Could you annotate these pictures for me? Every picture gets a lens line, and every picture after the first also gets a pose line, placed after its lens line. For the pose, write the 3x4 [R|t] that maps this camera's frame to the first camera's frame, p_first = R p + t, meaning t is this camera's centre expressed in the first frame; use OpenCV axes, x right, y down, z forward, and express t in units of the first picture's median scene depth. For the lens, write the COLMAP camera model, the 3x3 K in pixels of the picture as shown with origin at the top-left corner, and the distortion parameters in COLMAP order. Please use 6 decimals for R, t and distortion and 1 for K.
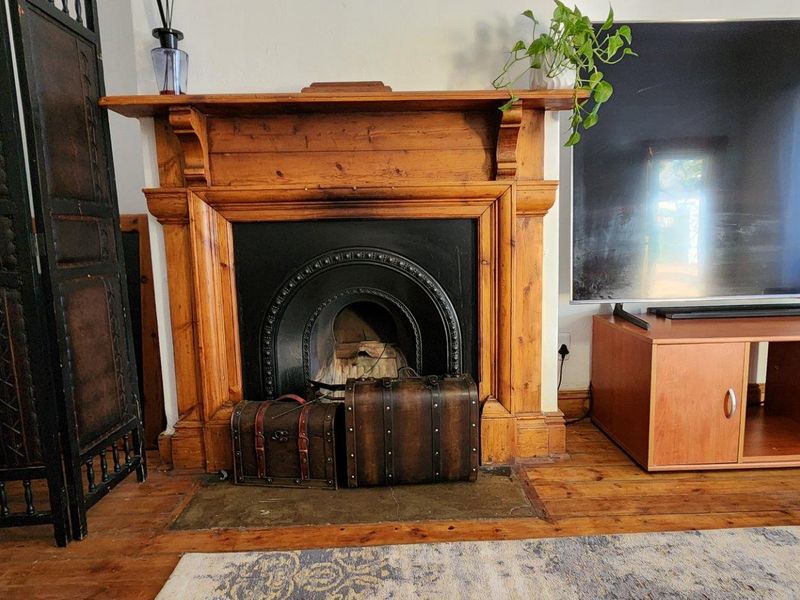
lens RADIAL K [[528.3, 0, 405.5], [0, 528.3, 305.9], [0, 0, 1]] dist [0.007436, -0.000945]
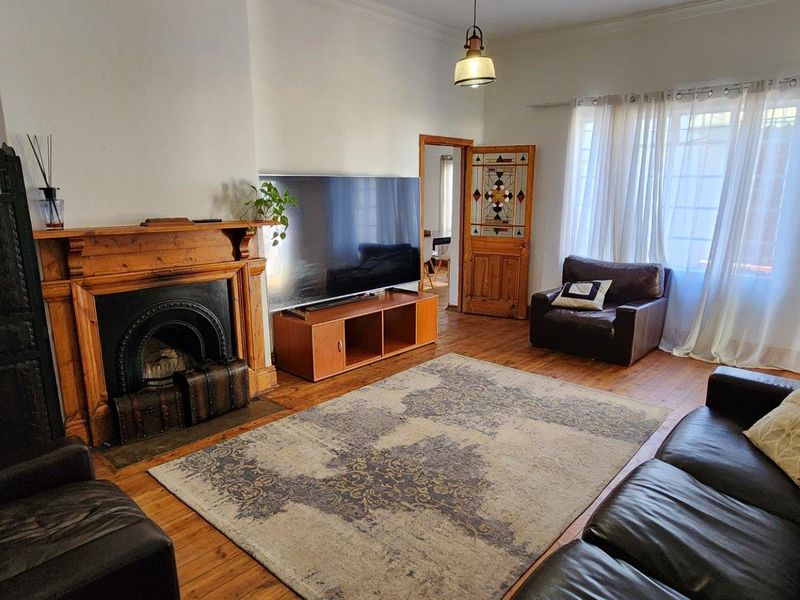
lens RADIAL K [[528.3, 0, 403.1], [0, 528.3, 307.3], [0, 0, 1]] dist [0.007436, -0.000945]
pose [[0.697512, -0.137169, 0.703322, -0.850131], [0.079495, 0.990262, 0.114292, -0.241845], [-0.712150, -0.023810, 0.701623, -0.883809]]
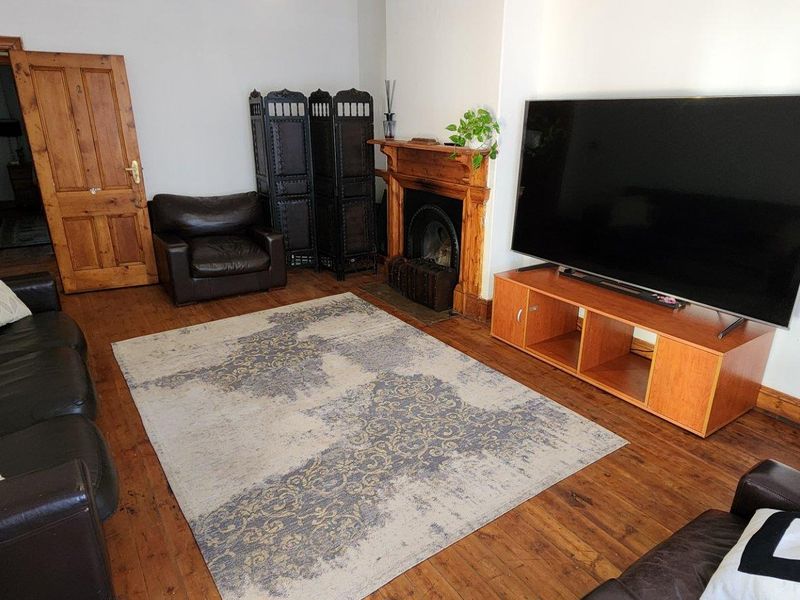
lens RADIAL K [[528.3, 0, 397.5], [0, 528.3, 303.0], [0, 0, 1]] dist [0.007436, -0.000945]
pose [[0.529521, 0.313899, -0.788083, 1.895364], [-0.125380, 0.947775, 0.293262, -0.381487], [0.838980, -0.056479, 0.541224, -0.442218]]
